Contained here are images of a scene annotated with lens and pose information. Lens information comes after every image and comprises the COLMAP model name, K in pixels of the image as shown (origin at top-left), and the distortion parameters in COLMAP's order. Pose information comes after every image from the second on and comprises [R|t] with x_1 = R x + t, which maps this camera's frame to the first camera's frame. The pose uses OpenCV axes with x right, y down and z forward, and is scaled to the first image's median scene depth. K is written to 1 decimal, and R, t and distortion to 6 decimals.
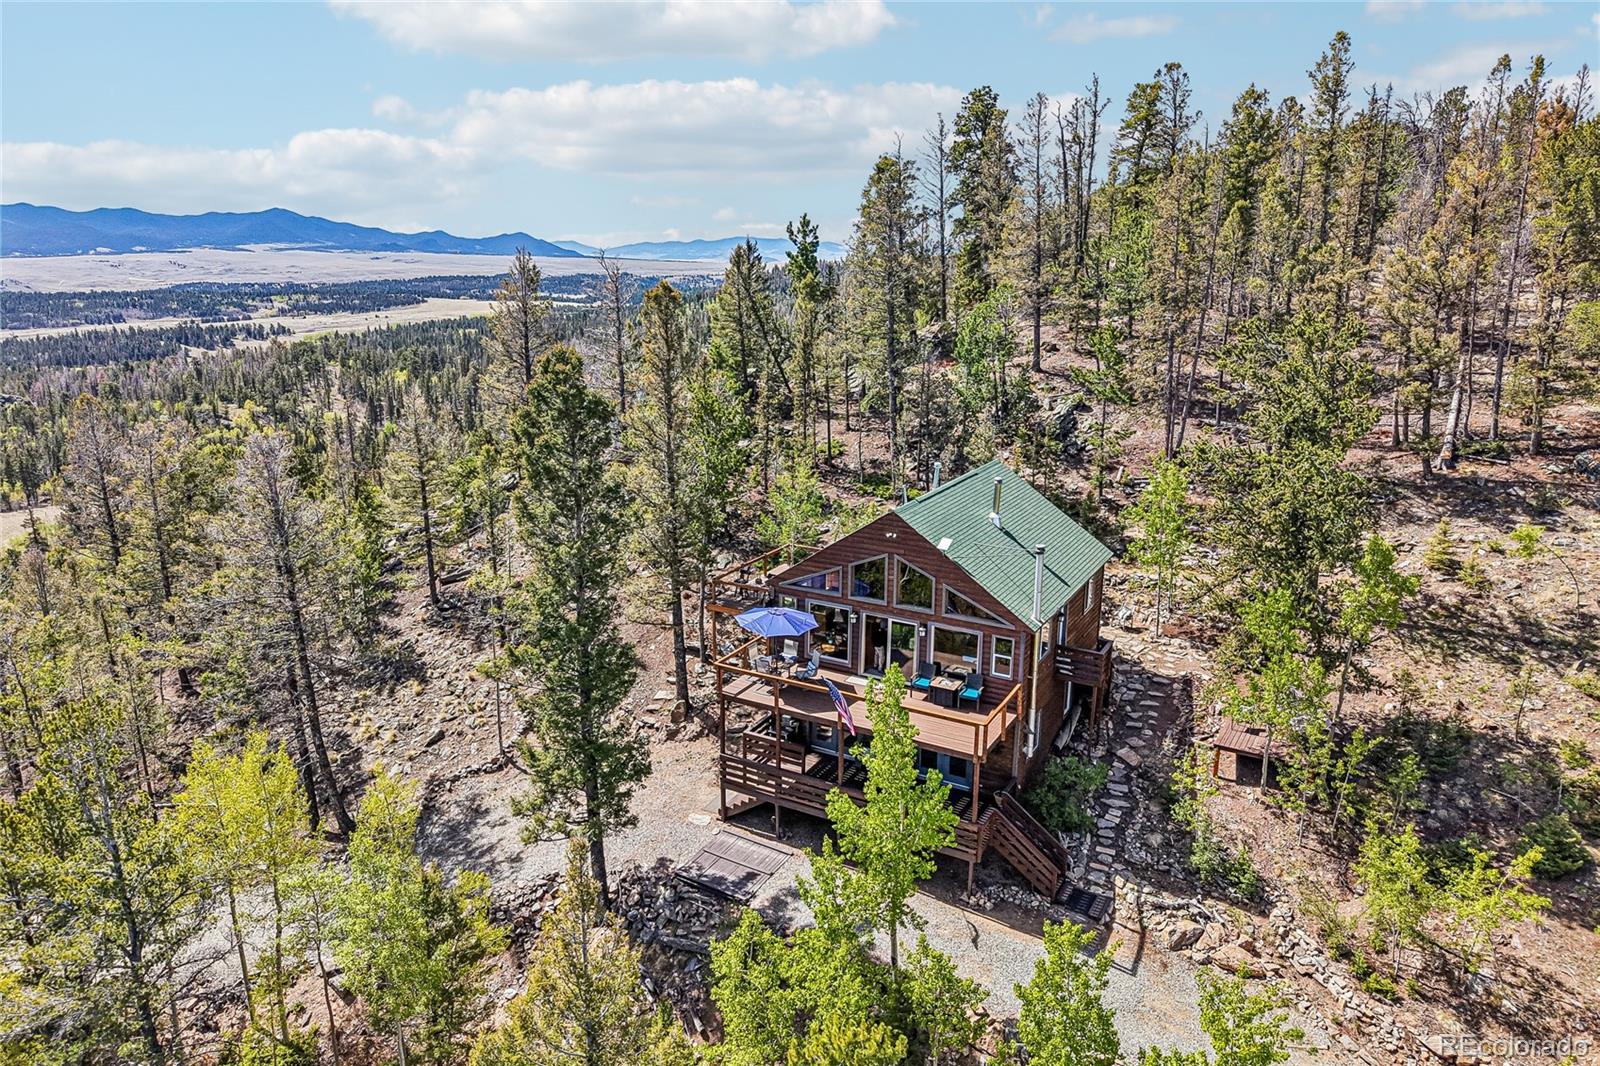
lens RADIAL K [[1077.5, 0, 804.0], [0, 1077.5, 512.6], [0, 0, 1]] dist [0.009307, -0.002495]
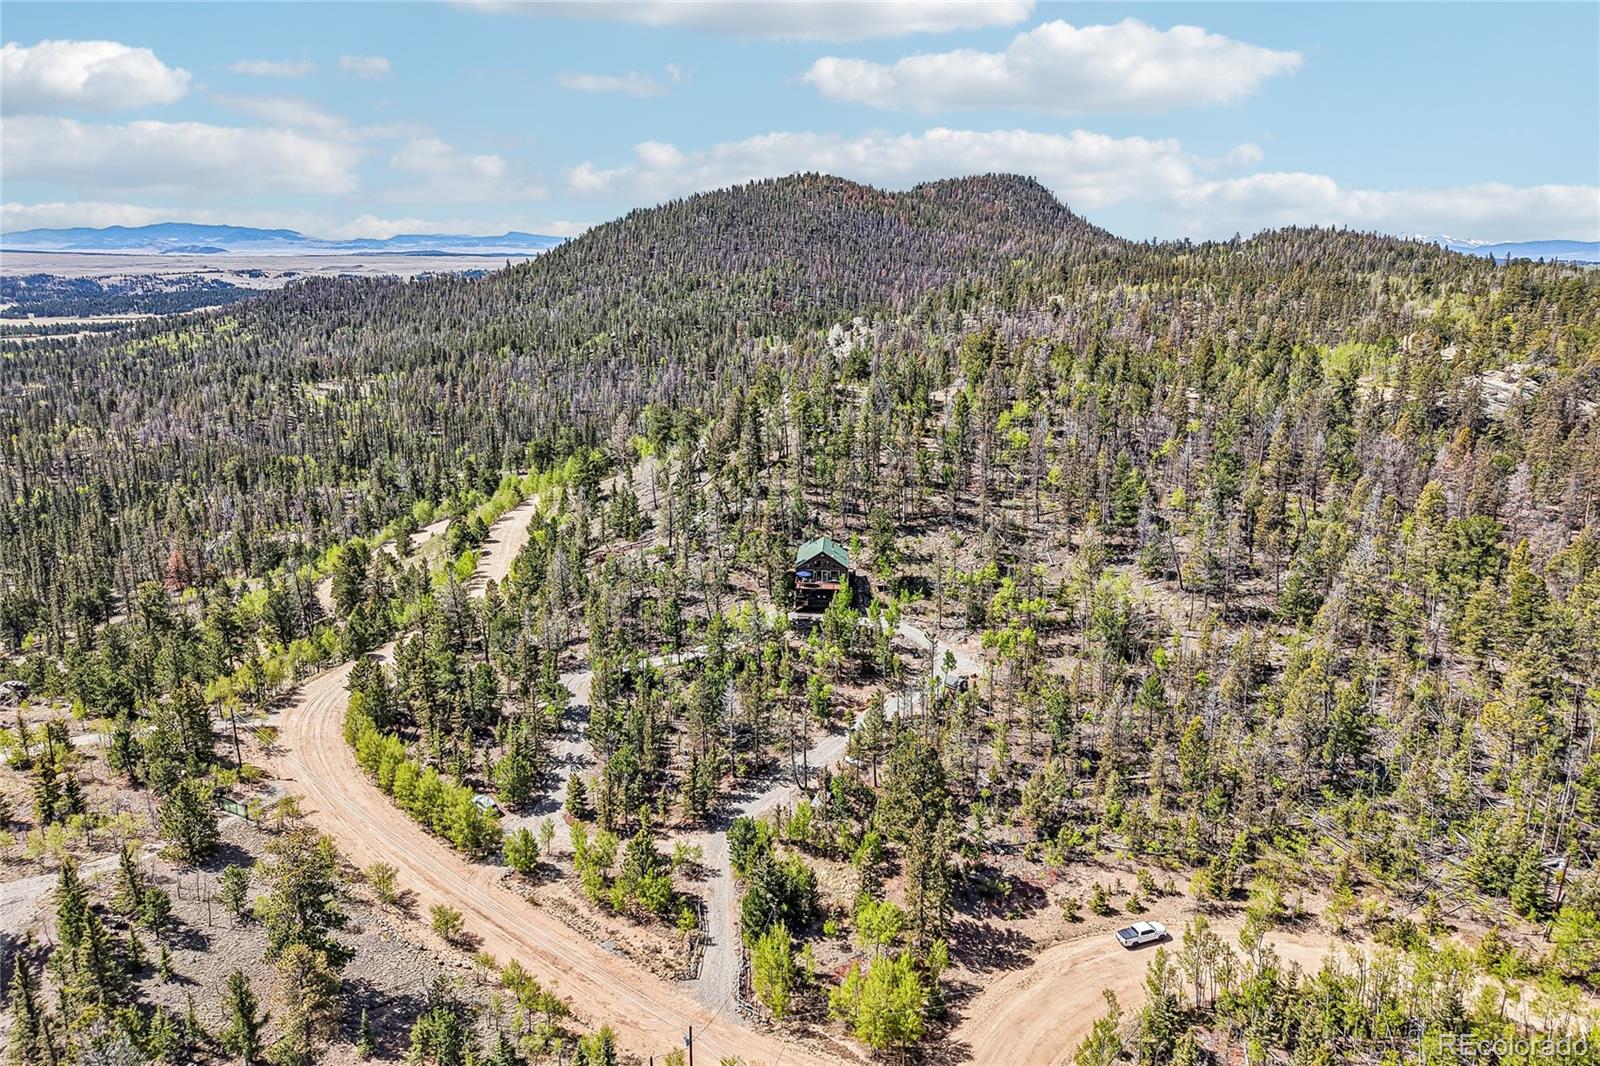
lens RADIAL K [[1084.8, 0, 800.0], [0, 1084.8, 533.0], [0, 0, 1]] dist [0.094779, -0.153813]
pose [[0.894484, -0.115055, 0.432042, -1.550888], [0.101287, 0.993345, 0.054832, -0.263552], [-0.435475, -0.005286, 0.900185, -2.549786]]
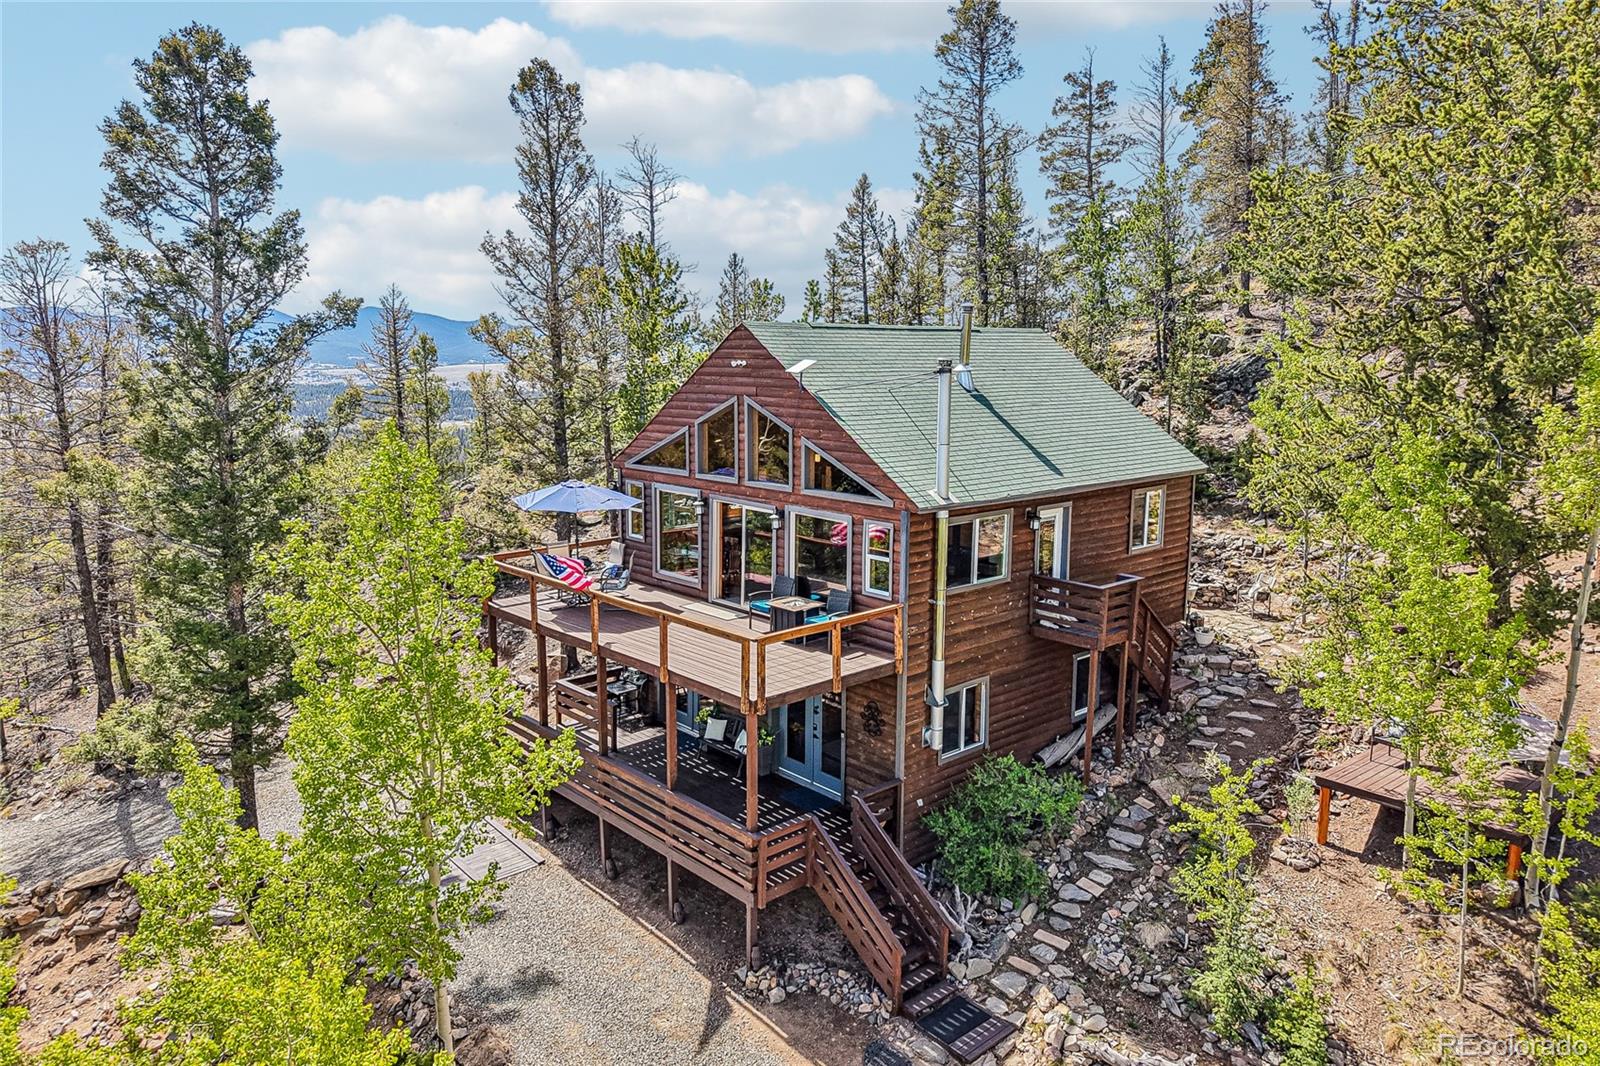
lens RADIAL K [[1077.5, 0, 804.0], [0, 1077.5, 512.6], [0, 0, 1]] dist [0.009307, -0.002495]
pose [[0.947827, 0.043215, -0.315844, 0.198449], [-0.073555, 0.993682, -0.084774, 0.097958], [0.310184, 0.103583, 0.945017, 0.271421]]
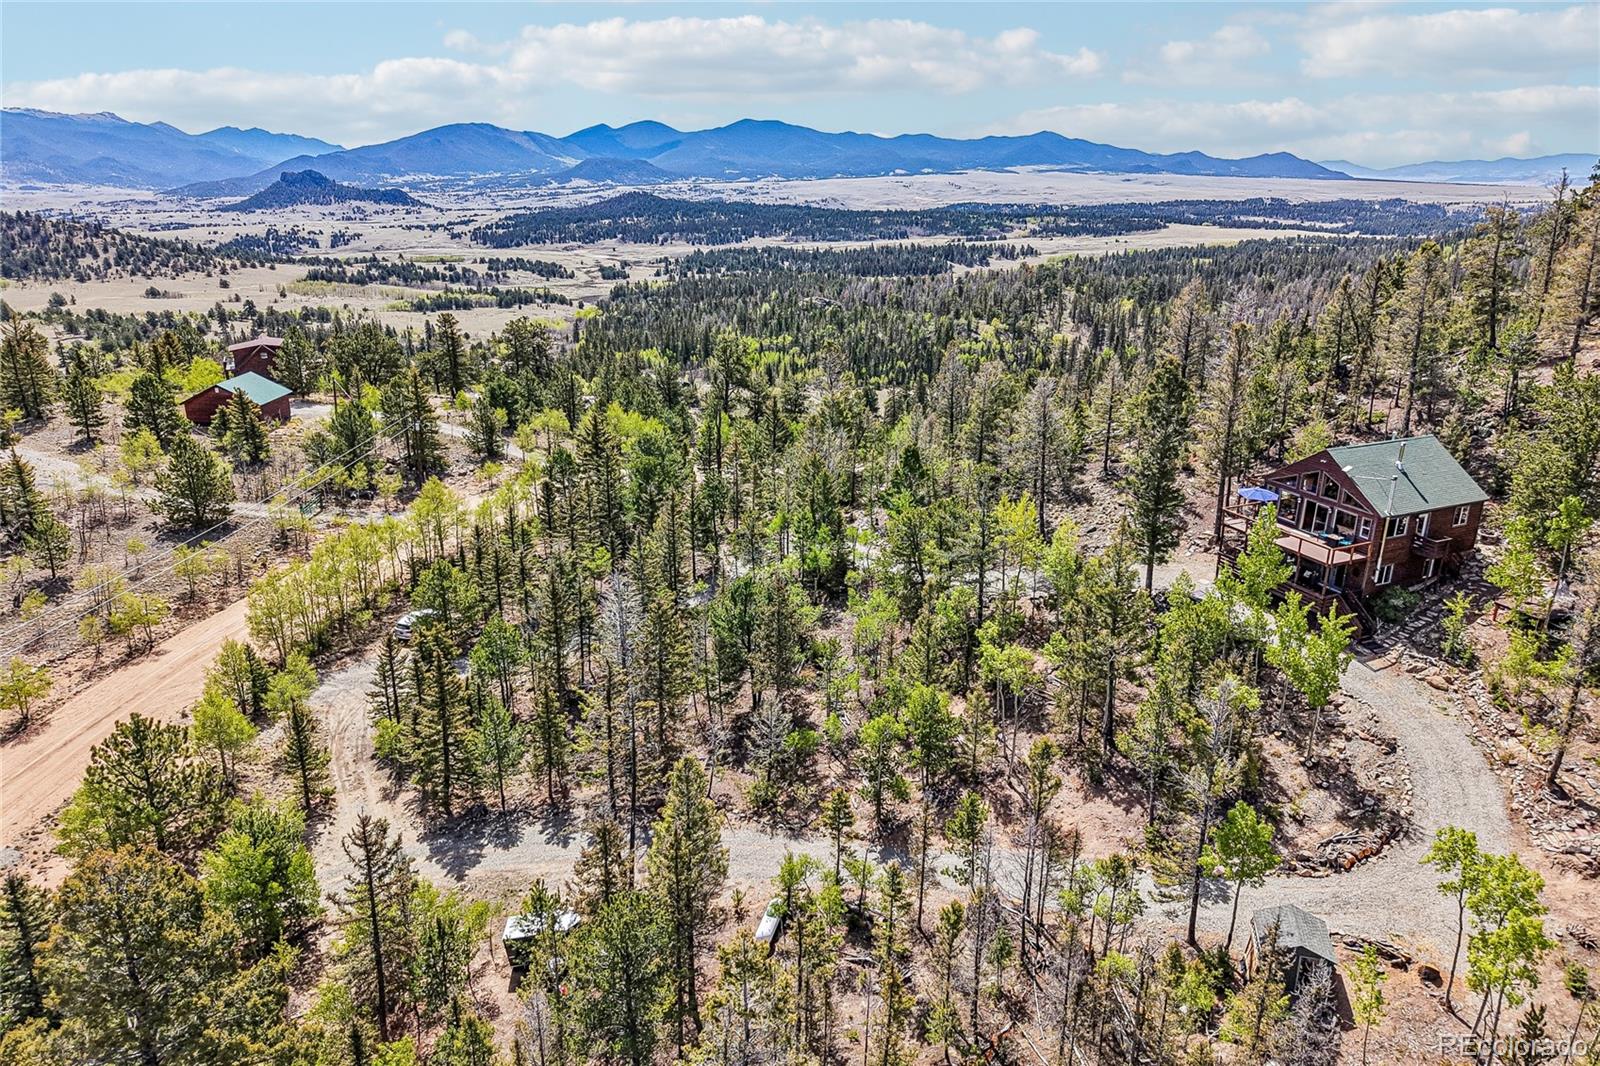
lens RADIAL K [[1084.8, 0, 800.0], [0, 1084.8, 533.0], [0, 0, 1]] dist [0.094779, -0.153813]
pose [[0.798833, 0.192304, -0.569987, 0.313890], [-0.143922, 0.981105, 0.129302, 0.017581], [0.584082, -0.021257, 0.811416, -0.793008]]
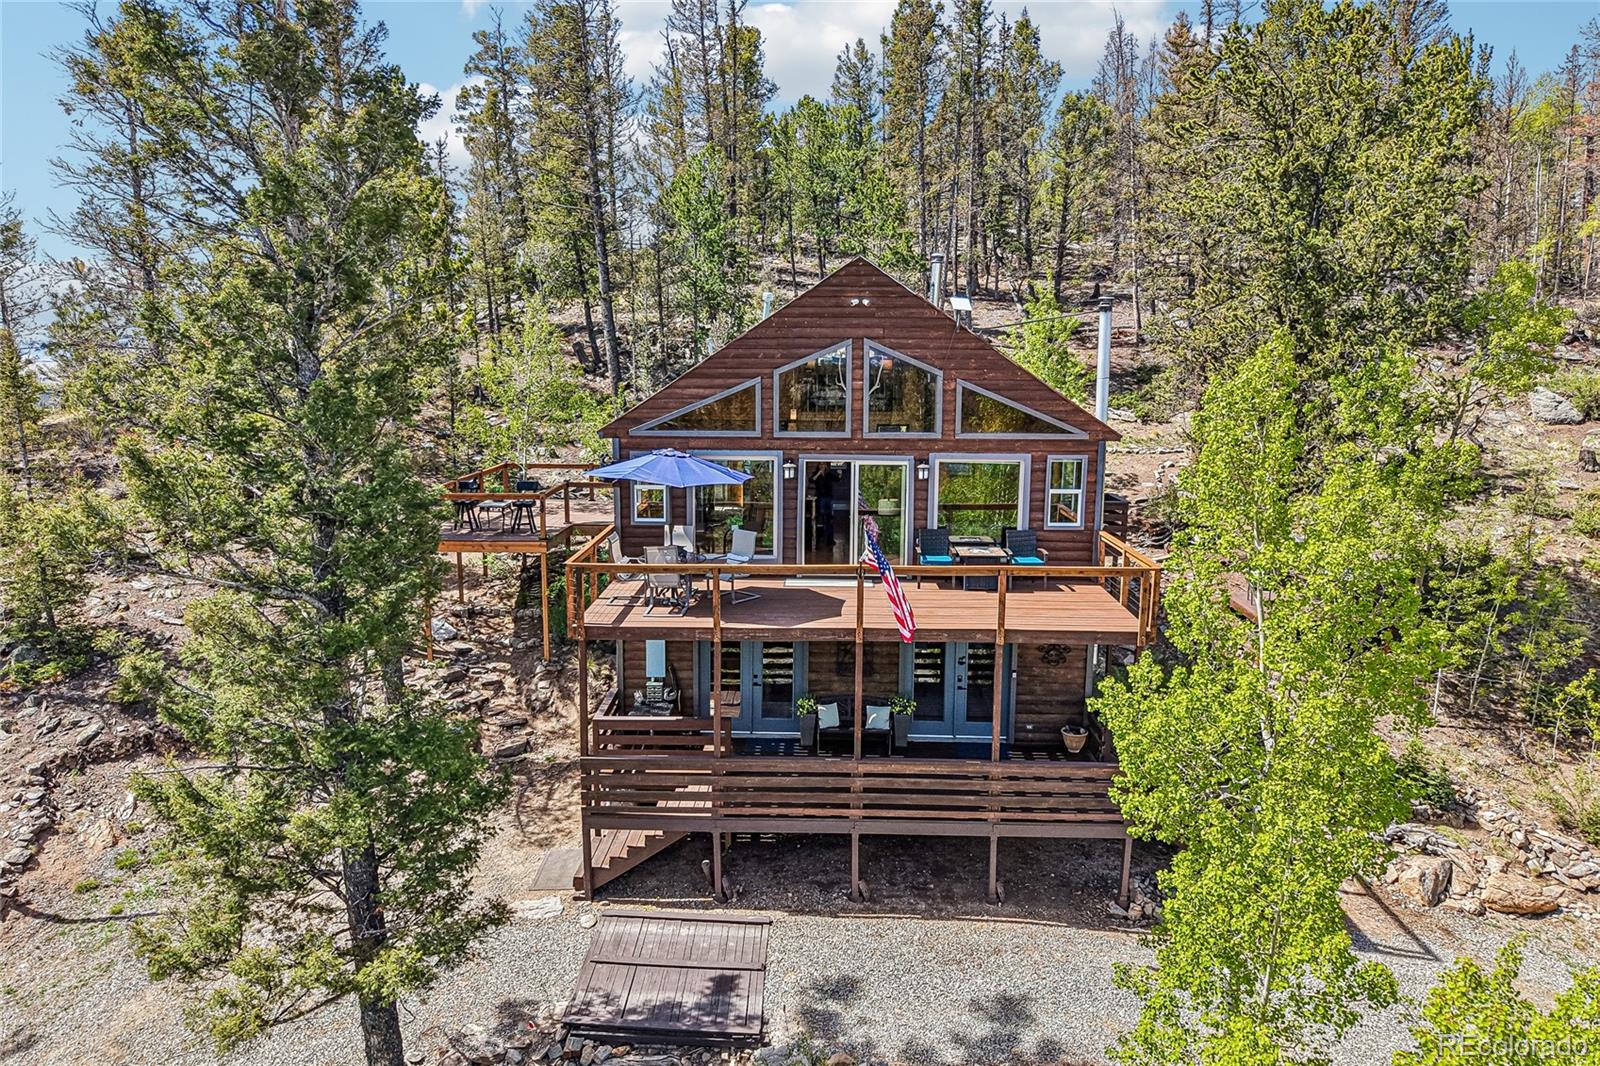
lens RADIAL K [[1084.8, 0, 800.0], [0, 1084.8, 533.0], [0, 0, 1]] dist [0.094779, -0.153813]
pose [[0.884601, -0.083285, 0.458851, -0.134761], [0.112216, 0.993028, -0.036096, 0.098245], [-0.452645, 0.083421, 0.887780, 0.328114]]
